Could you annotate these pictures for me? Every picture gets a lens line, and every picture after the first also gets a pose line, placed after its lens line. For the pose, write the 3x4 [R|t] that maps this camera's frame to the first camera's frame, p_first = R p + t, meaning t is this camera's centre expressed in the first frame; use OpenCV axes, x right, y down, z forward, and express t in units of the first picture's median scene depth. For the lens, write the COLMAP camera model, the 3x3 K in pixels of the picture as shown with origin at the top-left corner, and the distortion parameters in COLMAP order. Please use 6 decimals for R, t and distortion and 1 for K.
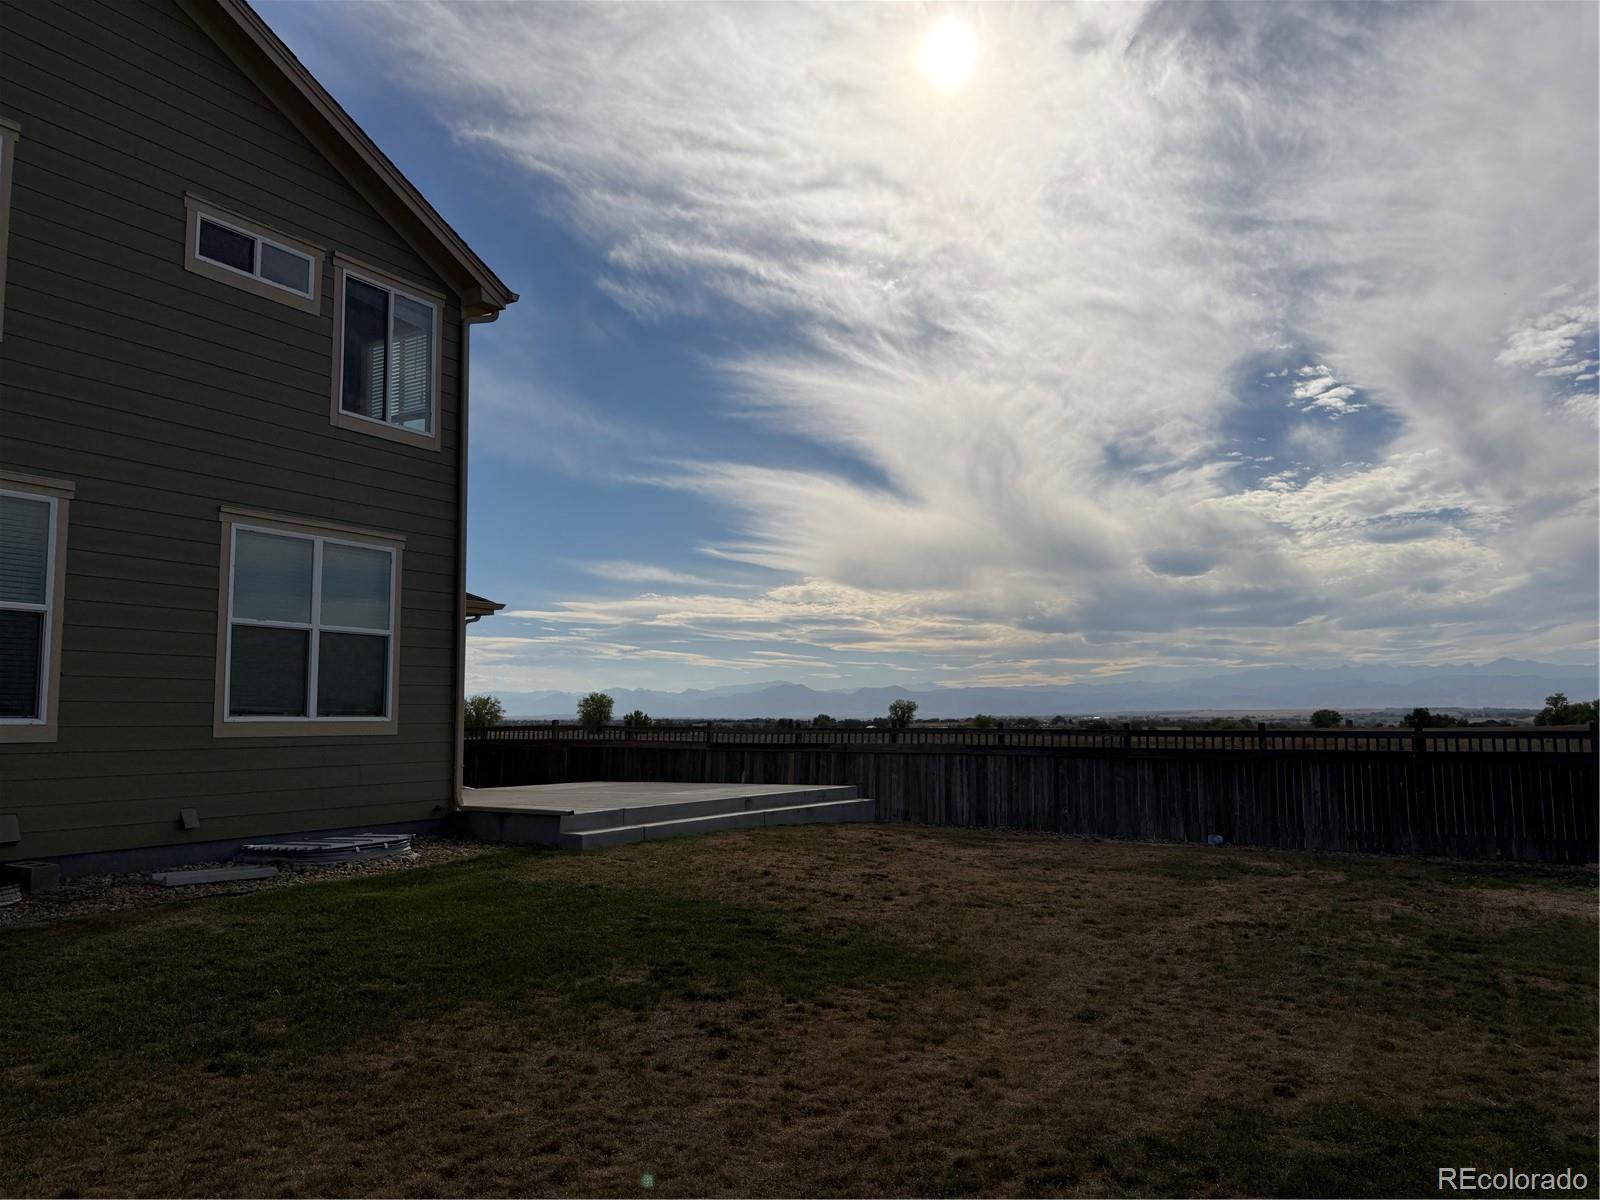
lens RADIAL K [[1125.6, 0, 808.1], [0, 1125.6, 598.9], [0, 0, 1]] dist [0.063334, -0.079533]
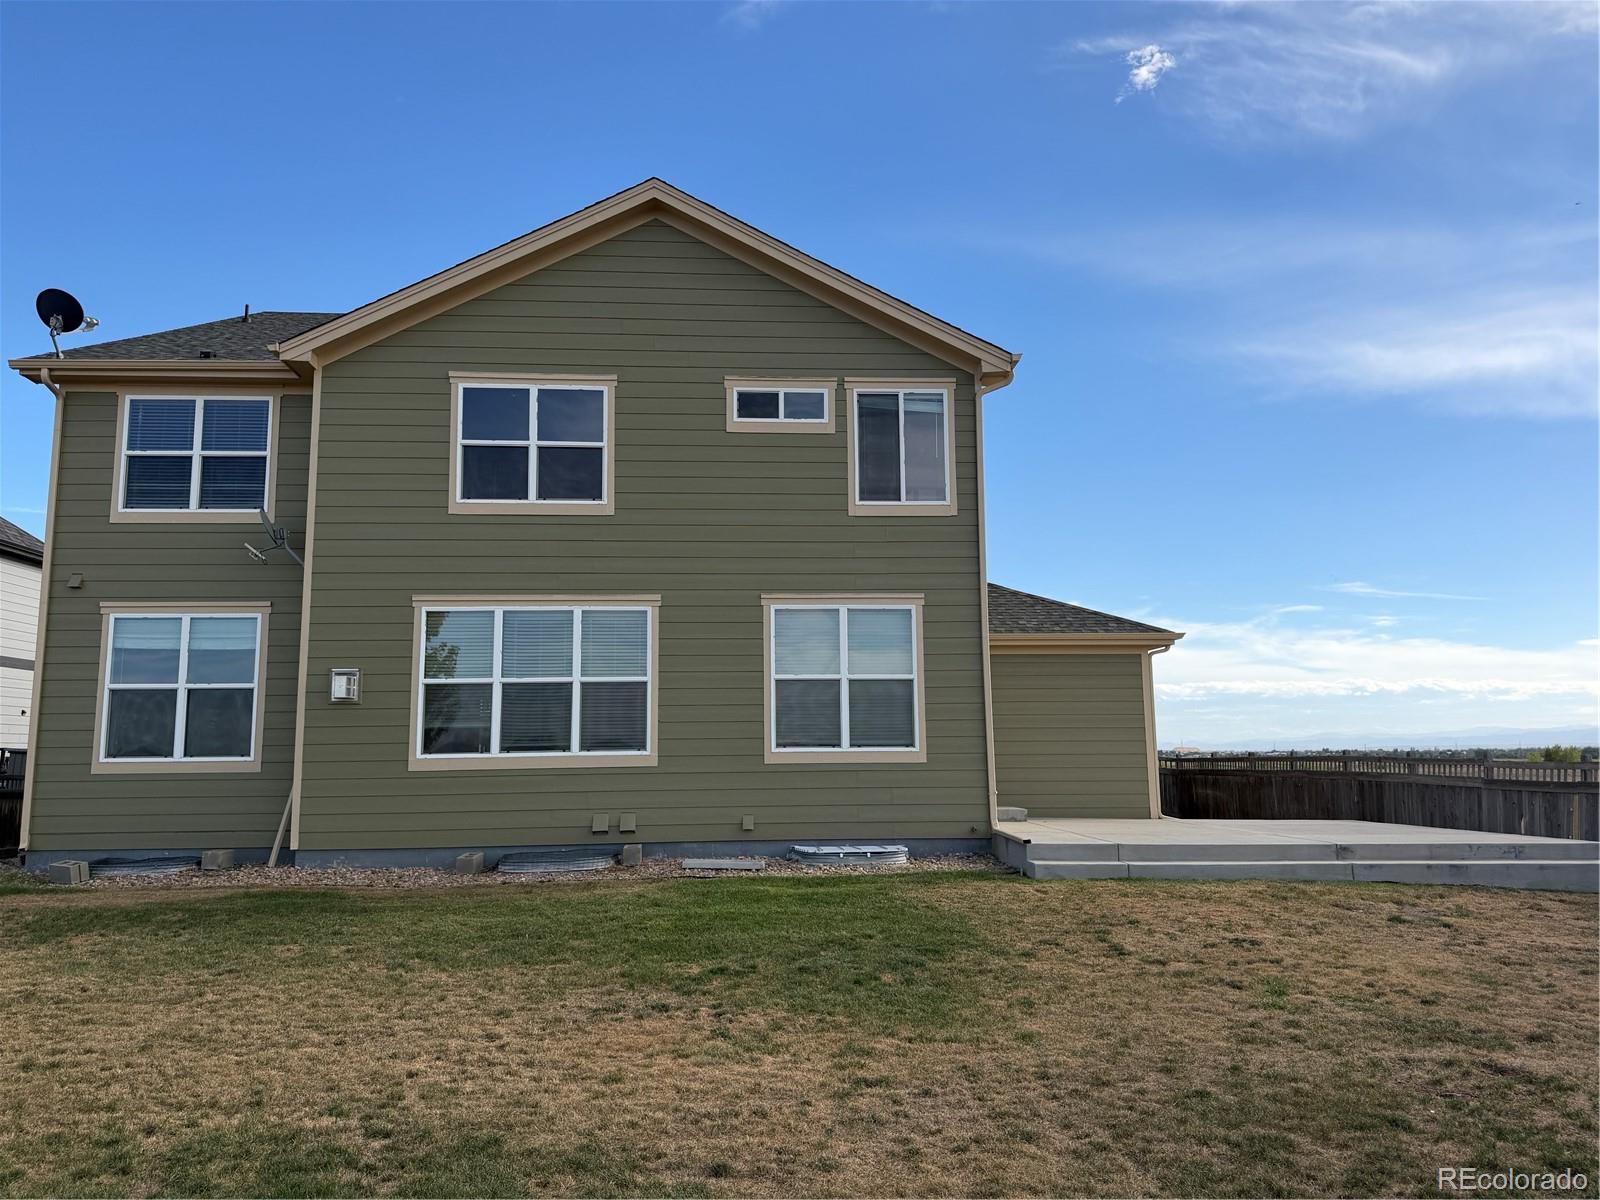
lens RADIAL K [[1125.6, 0, 808.2], [0, 1125.6, 595.2], [0, 0, 1]] dist [0.063334, -0.079533]
pose [[0.551218, -0.112041, -0.826805, 0.576169], [0.092122, 0.993057, -0.073154, 0.021906], [0.829260, -0.035843, 0.557712, 0.263287]]
